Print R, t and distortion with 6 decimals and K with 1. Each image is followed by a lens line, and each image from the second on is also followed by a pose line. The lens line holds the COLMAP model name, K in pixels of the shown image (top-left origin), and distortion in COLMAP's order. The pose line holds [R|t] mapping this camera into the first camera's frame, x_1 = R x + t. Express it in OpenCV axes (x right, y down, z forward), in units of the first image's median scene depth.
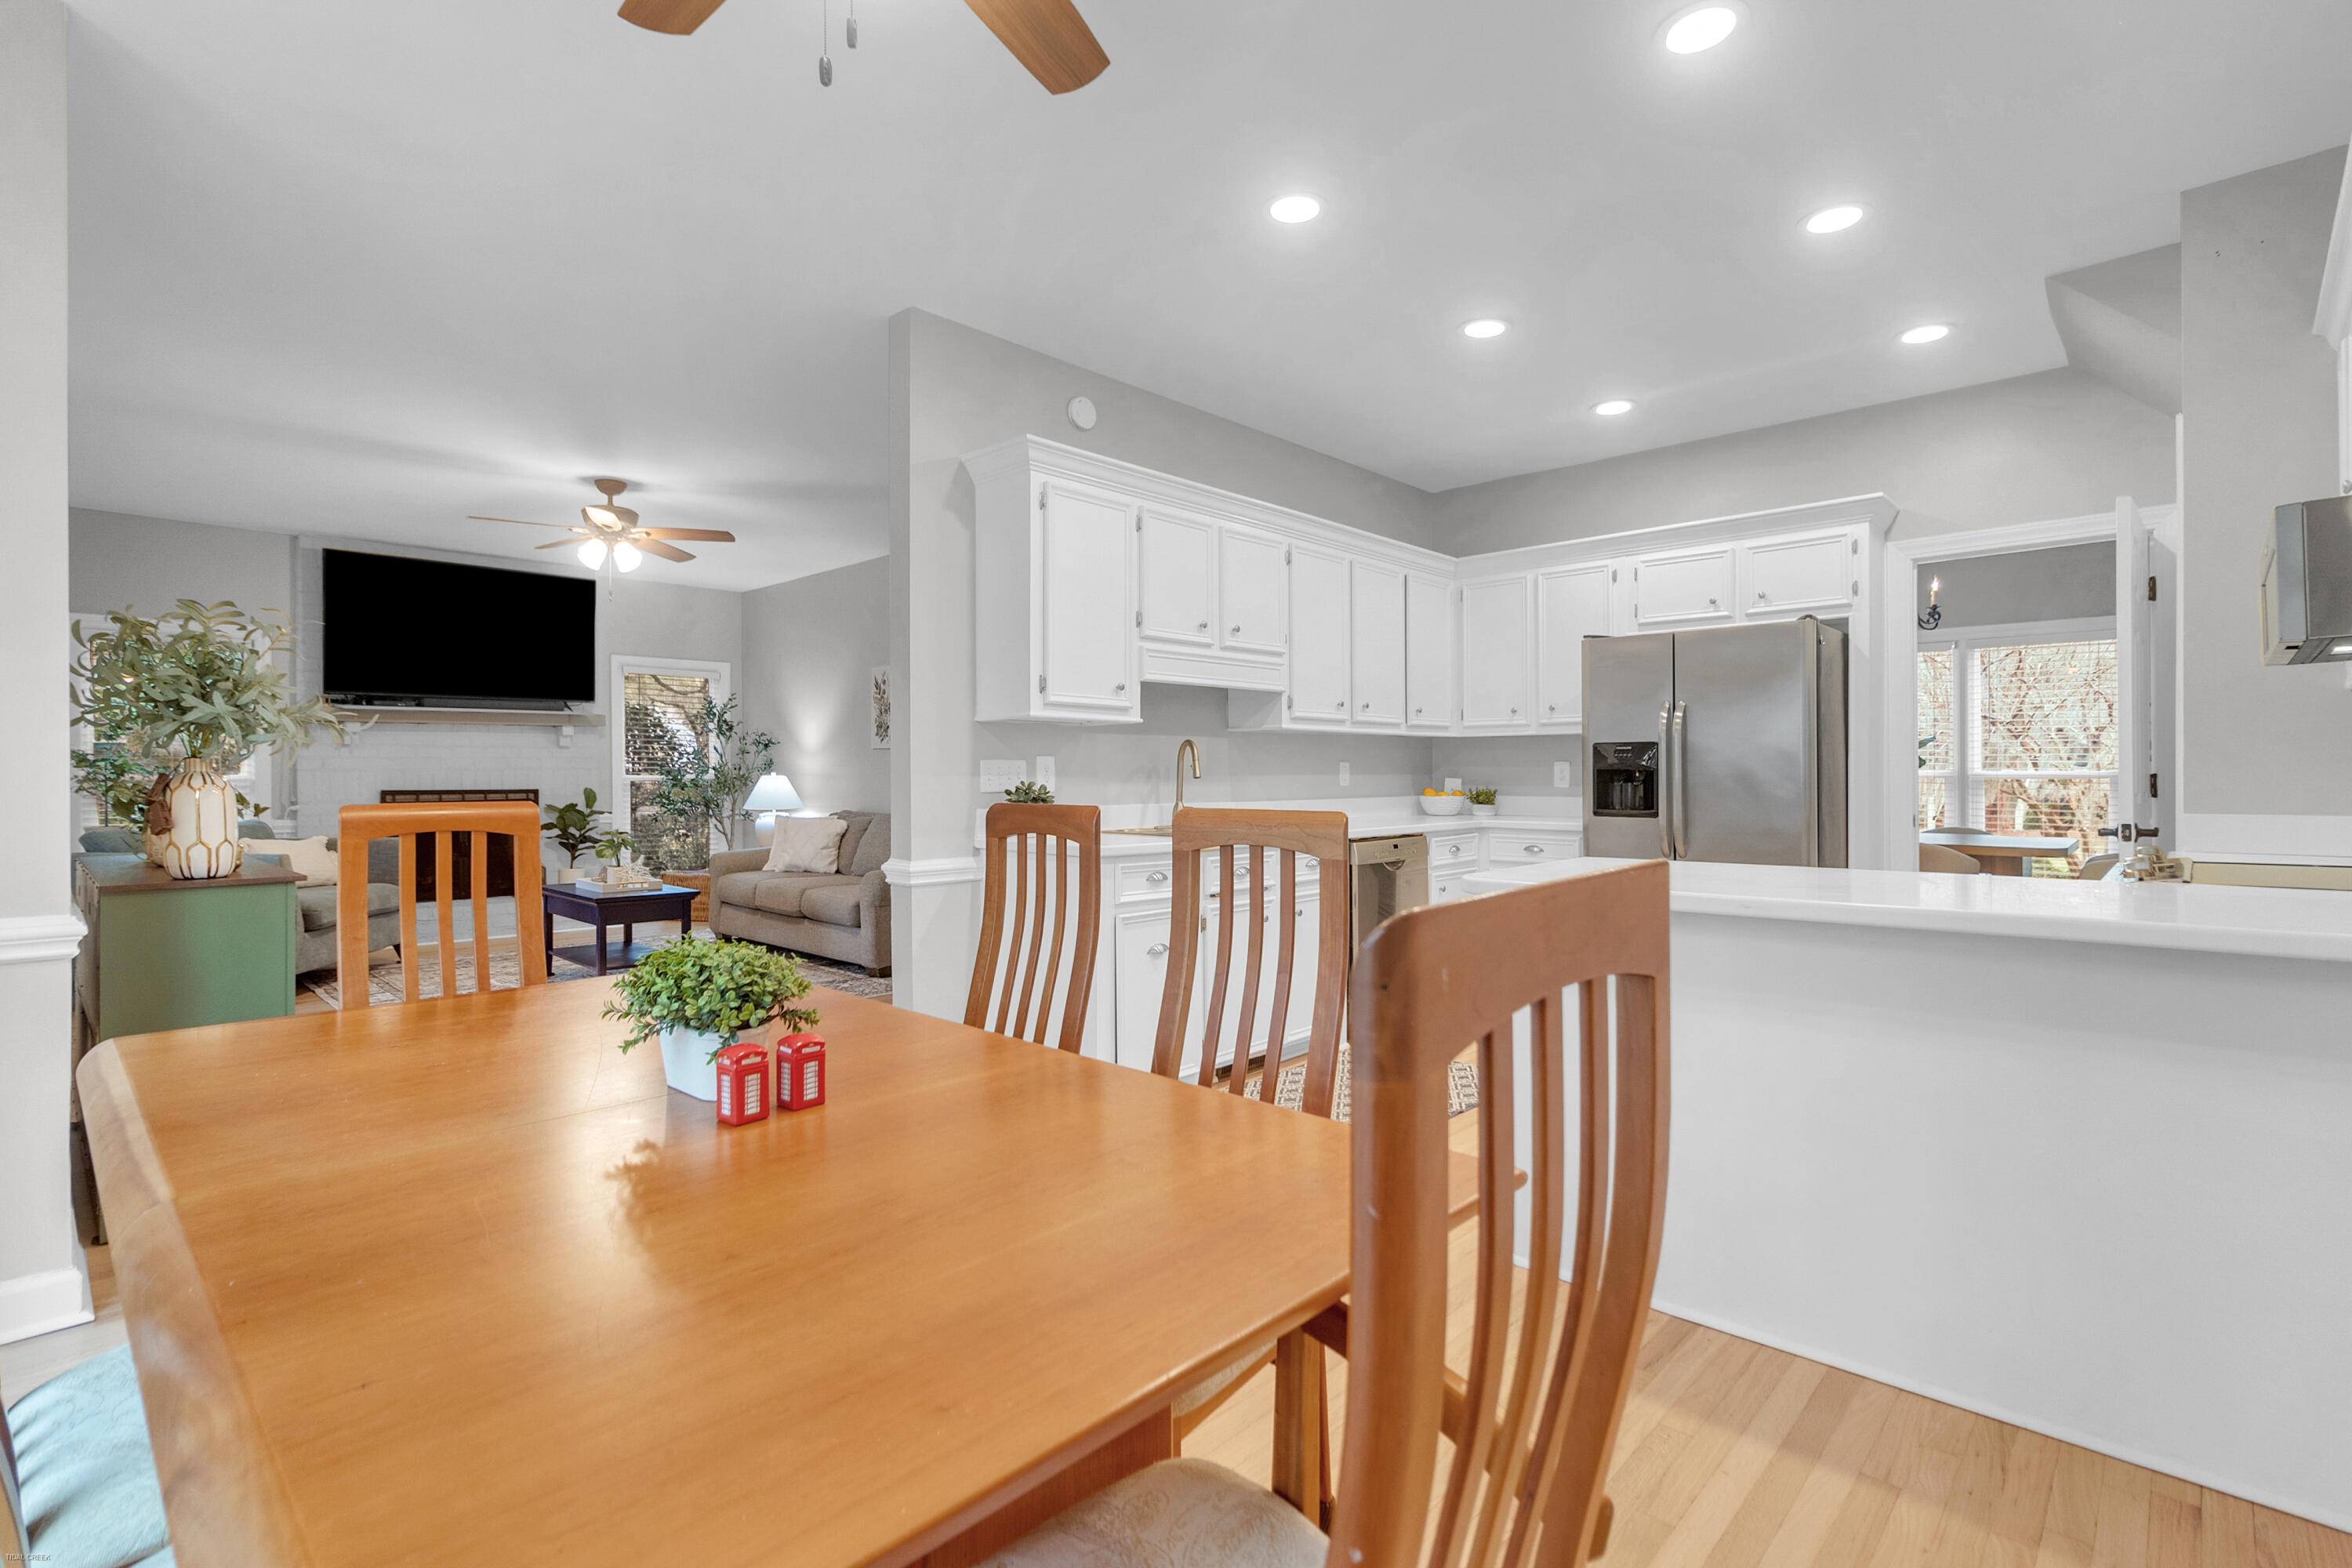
lens RADIAL K [[1090.4, 0, 1176.9], [0, 1090.4, 777.9], [0, 0, 1]] dist [0.001345, 0.000021]
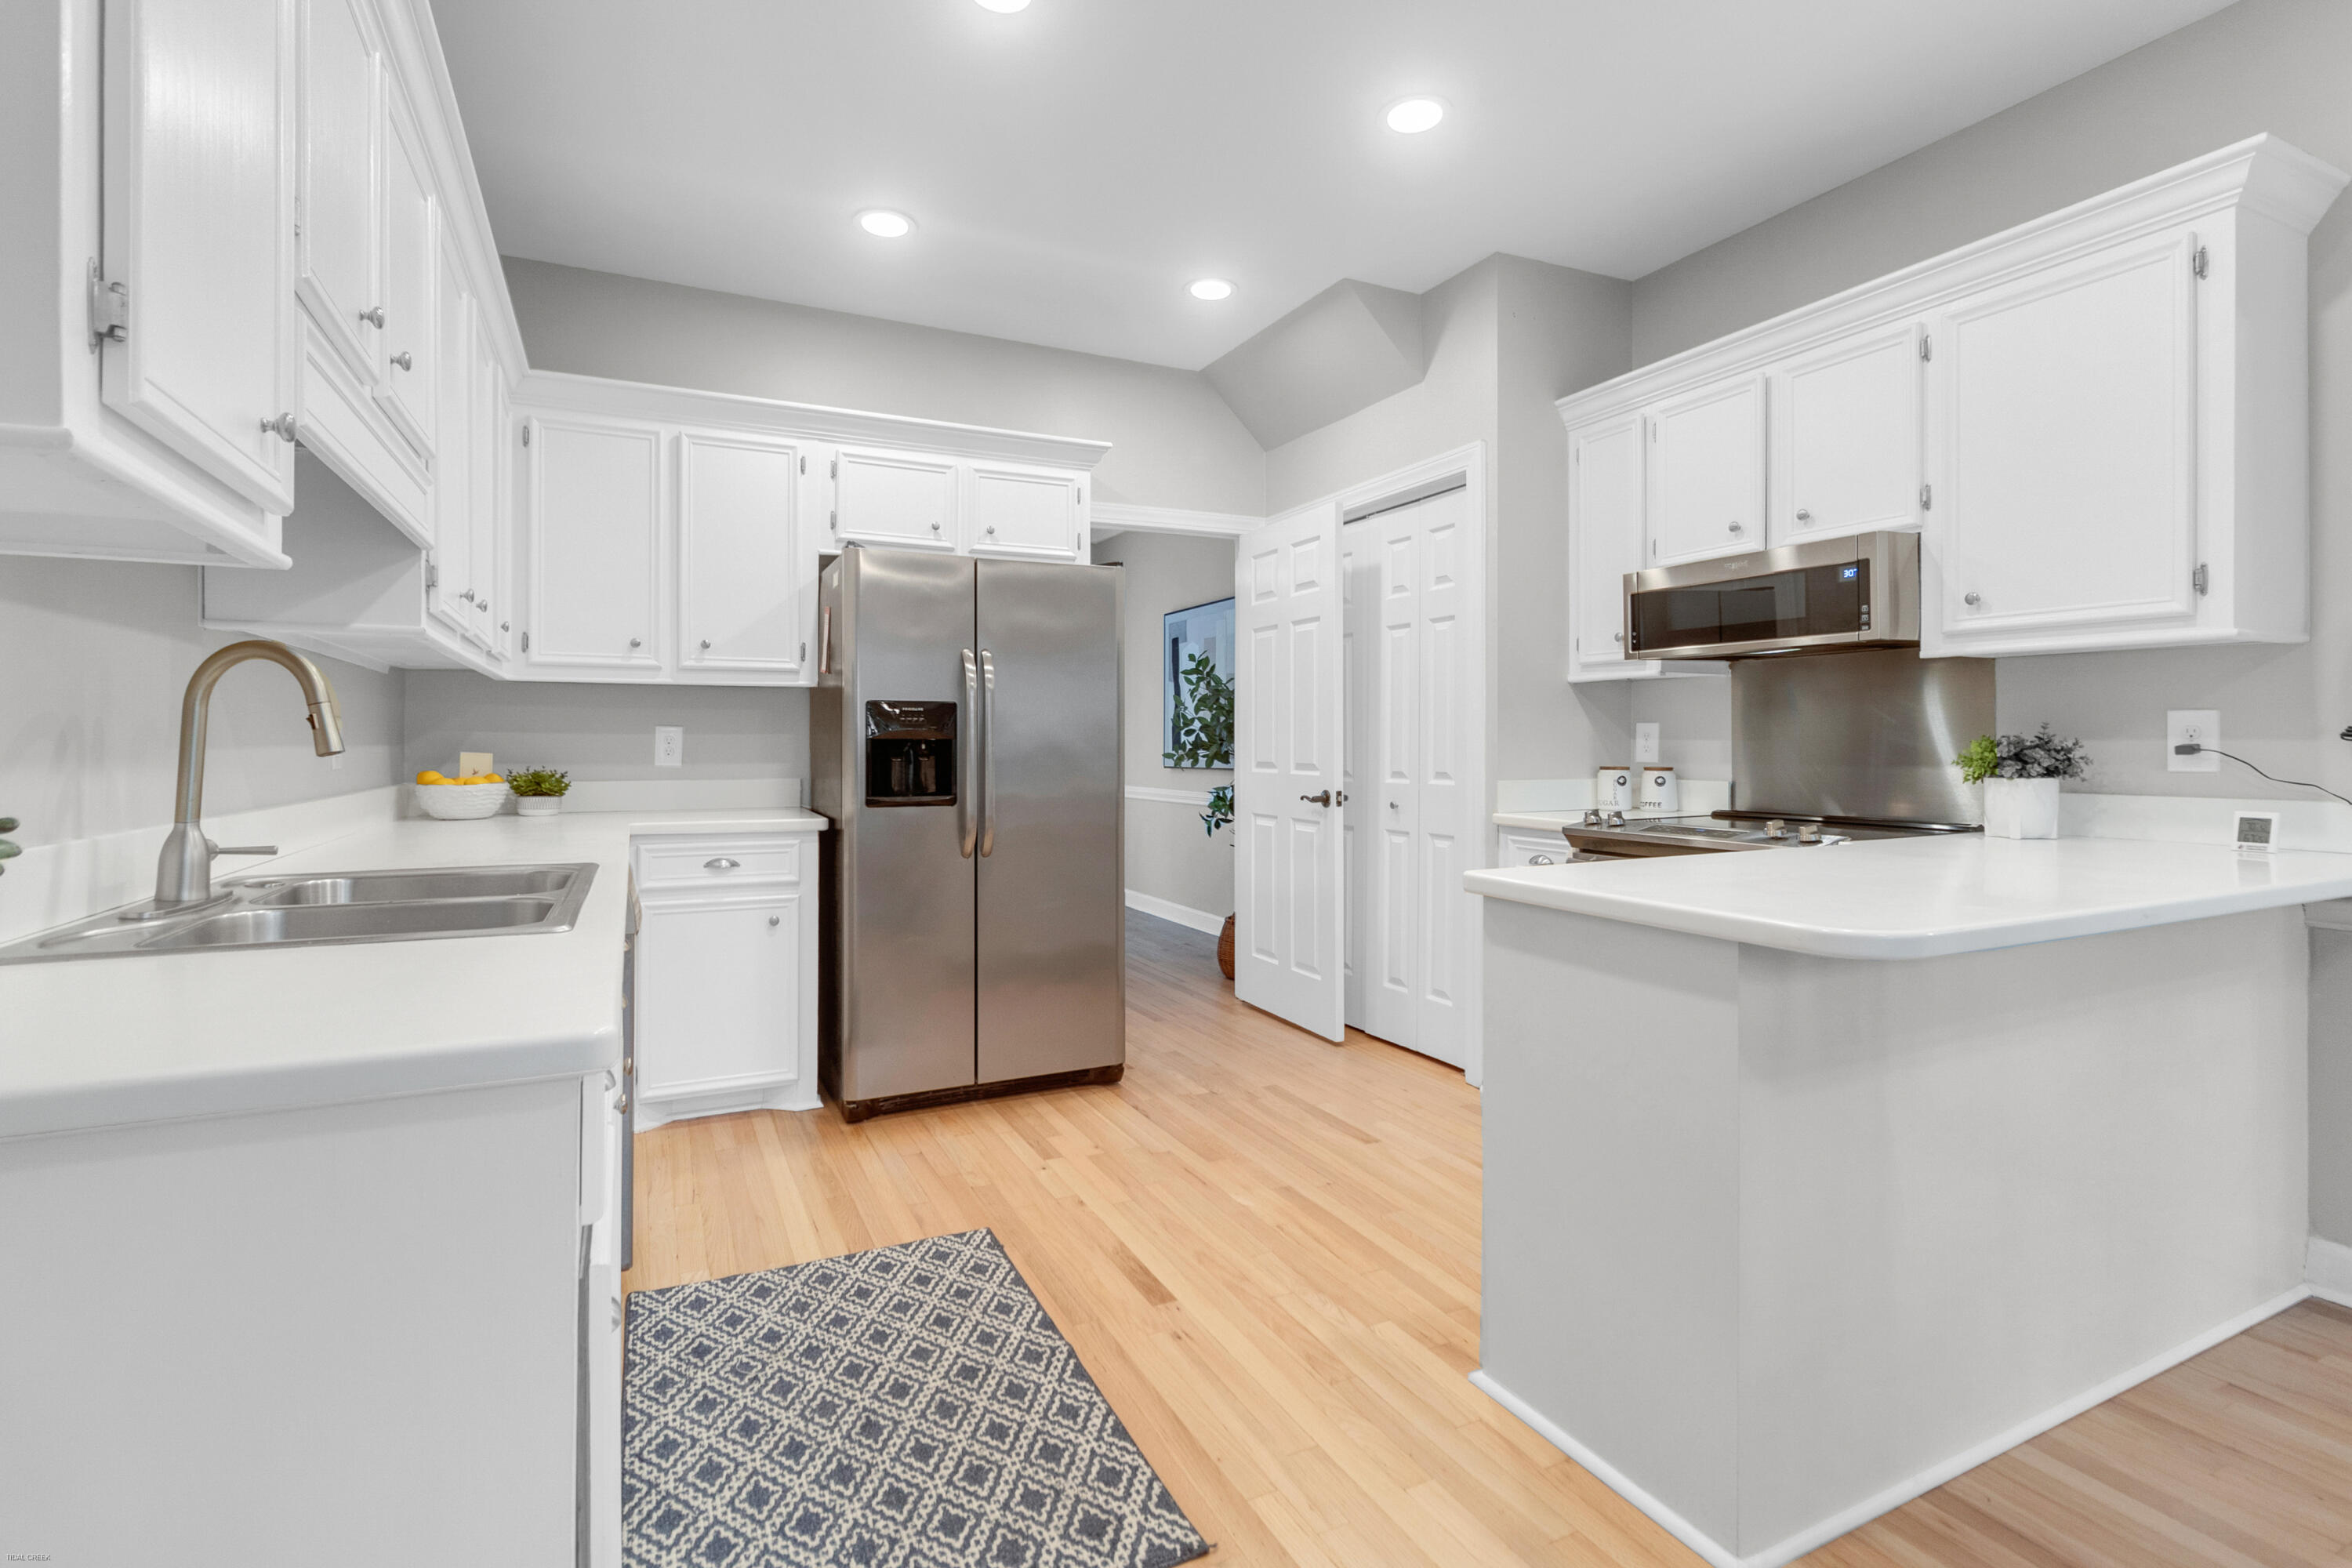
lens RADIAL K [[1090.4, 0, 1164.1], [0, 1090.4, 743.6], [0, 0, 1]] dist [0.001345, 0.000021]
pose [[0.355446, 0.006770, 0.934672, -0.159947], [0.000081, 0.999974, -0.007273, -0.000127], [-0.934697, 0.002661, 0.355436, 0.493792]]
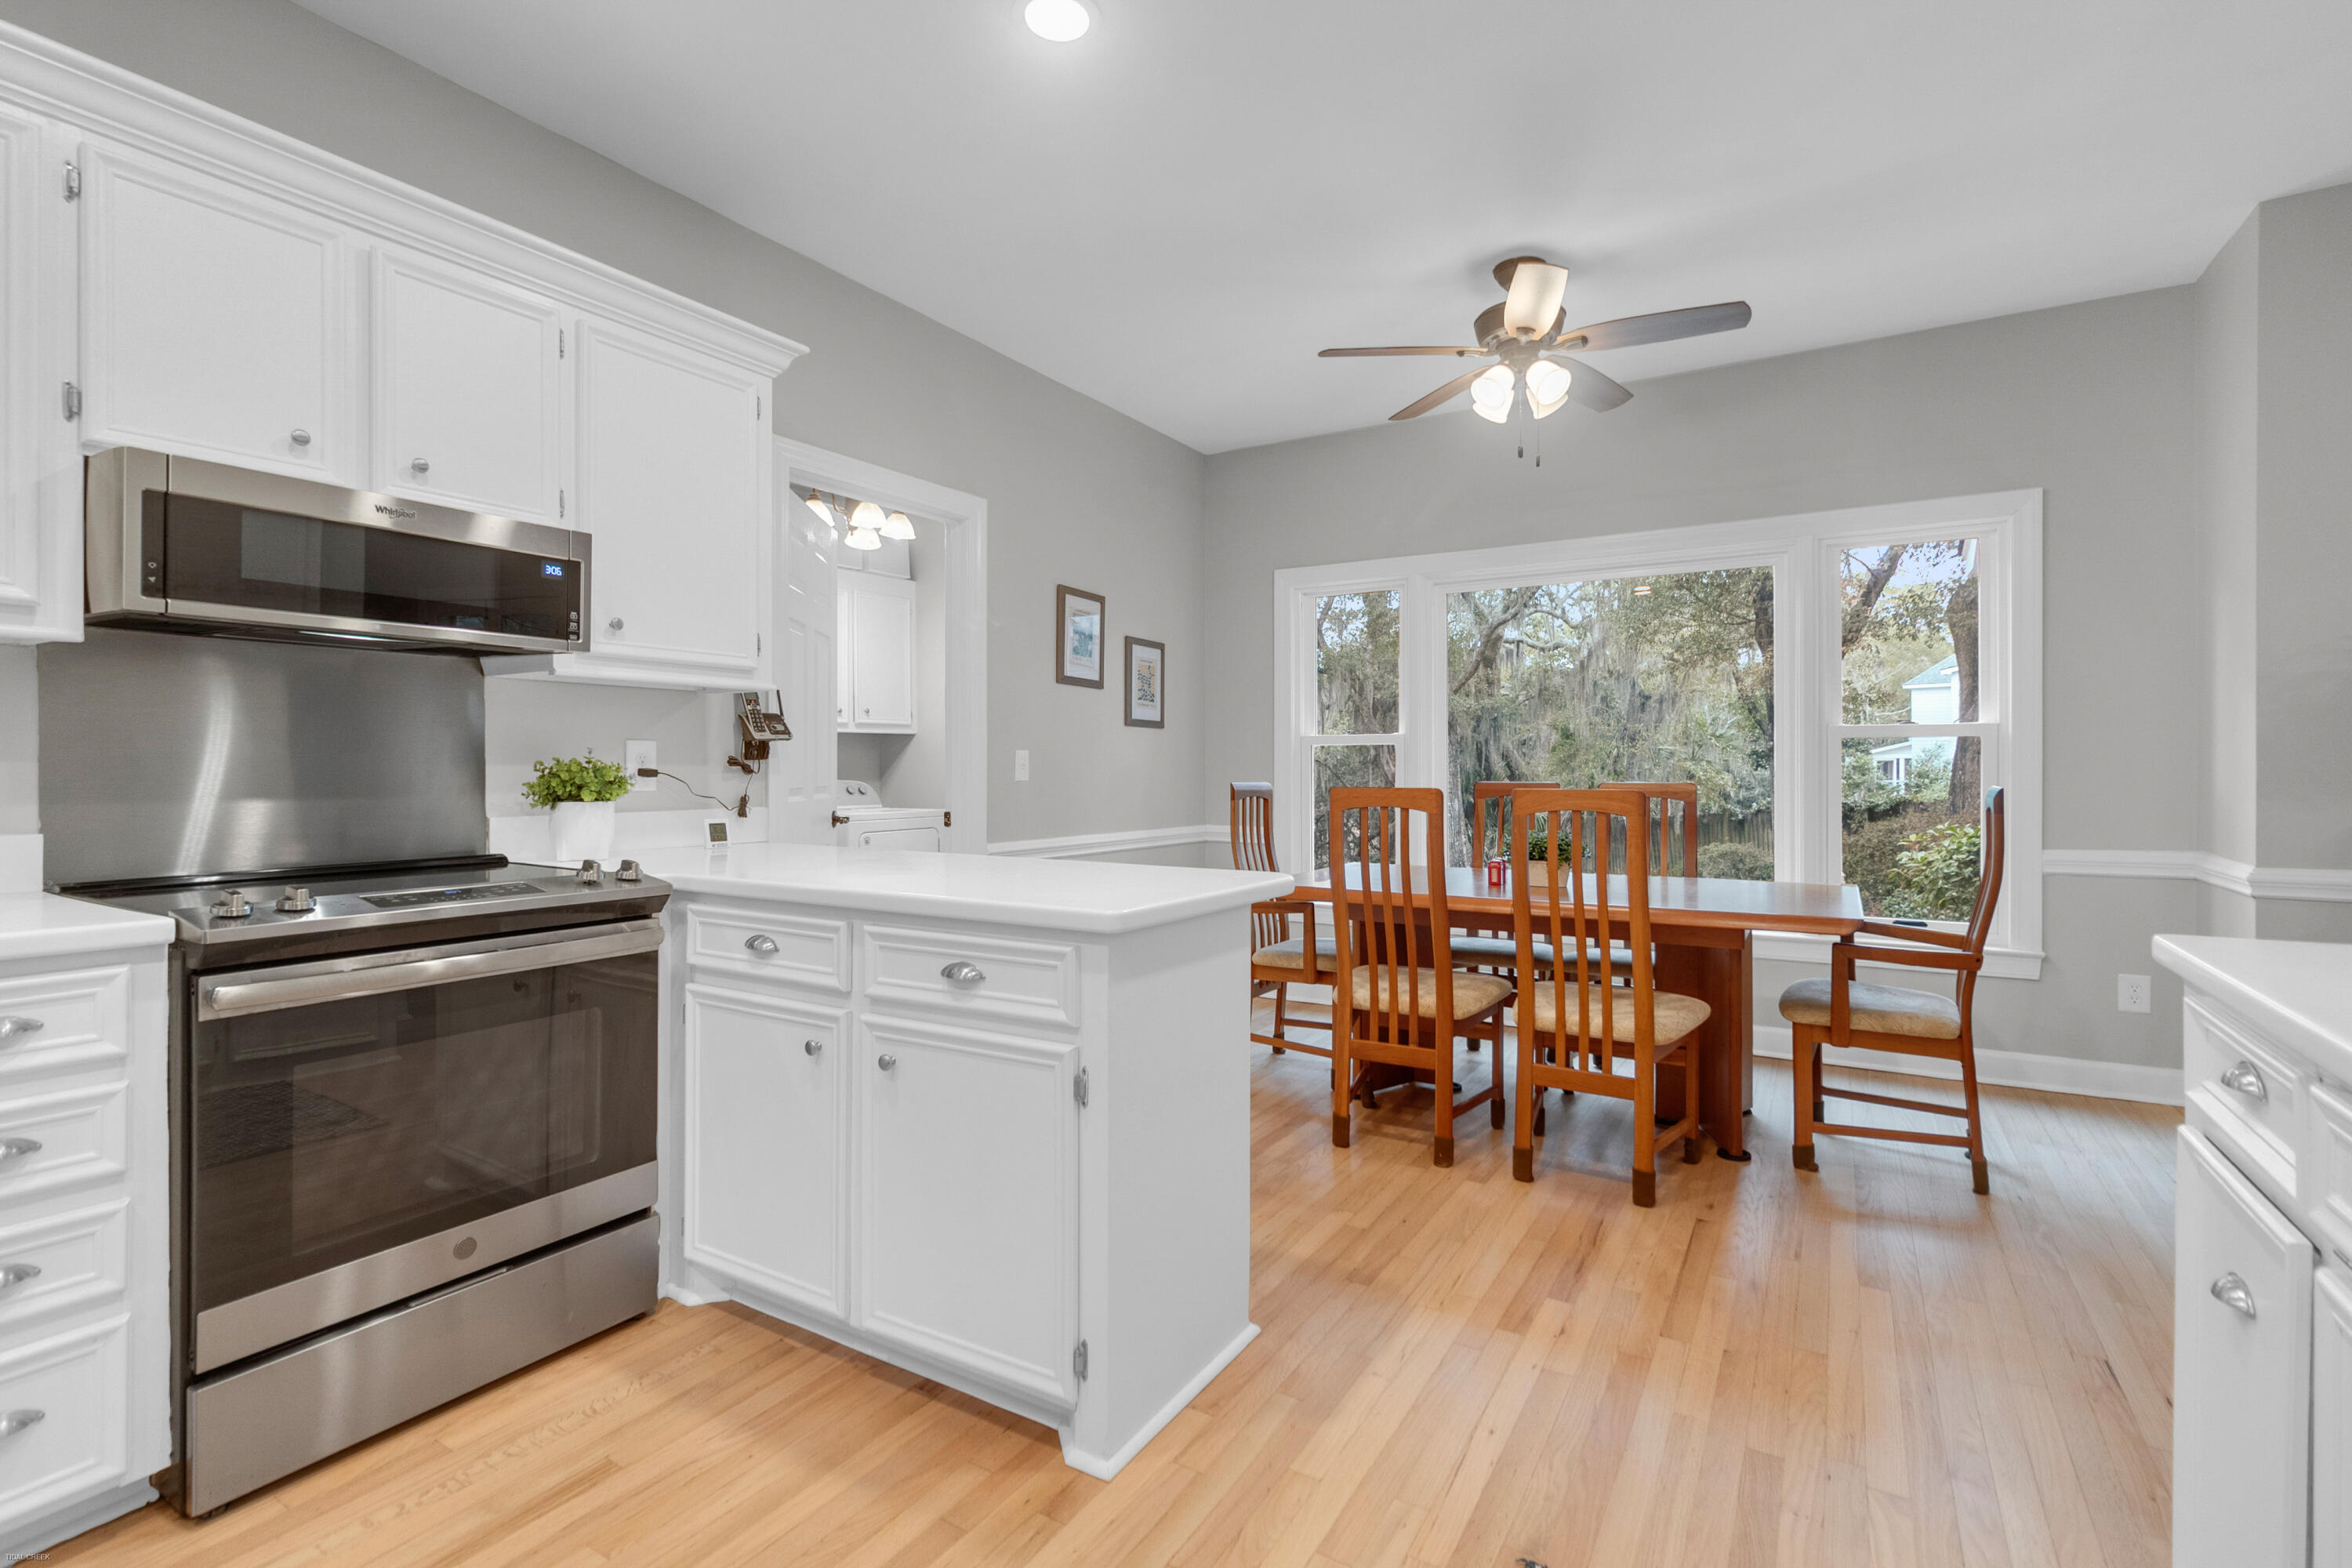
lens RADIAL K [[1090.4, 0, 1172.7], [0, 1090.4, 770.3], [0, 0, 1]] dist [0.001345, 0.000021]
pose [[-0.977768, 0.005142, -0.209628, 0.649506], [0.003981, 0.999974, 0.005960, -0.008013], [0.209653, 0.004993, -0.977763, 1.169127]]
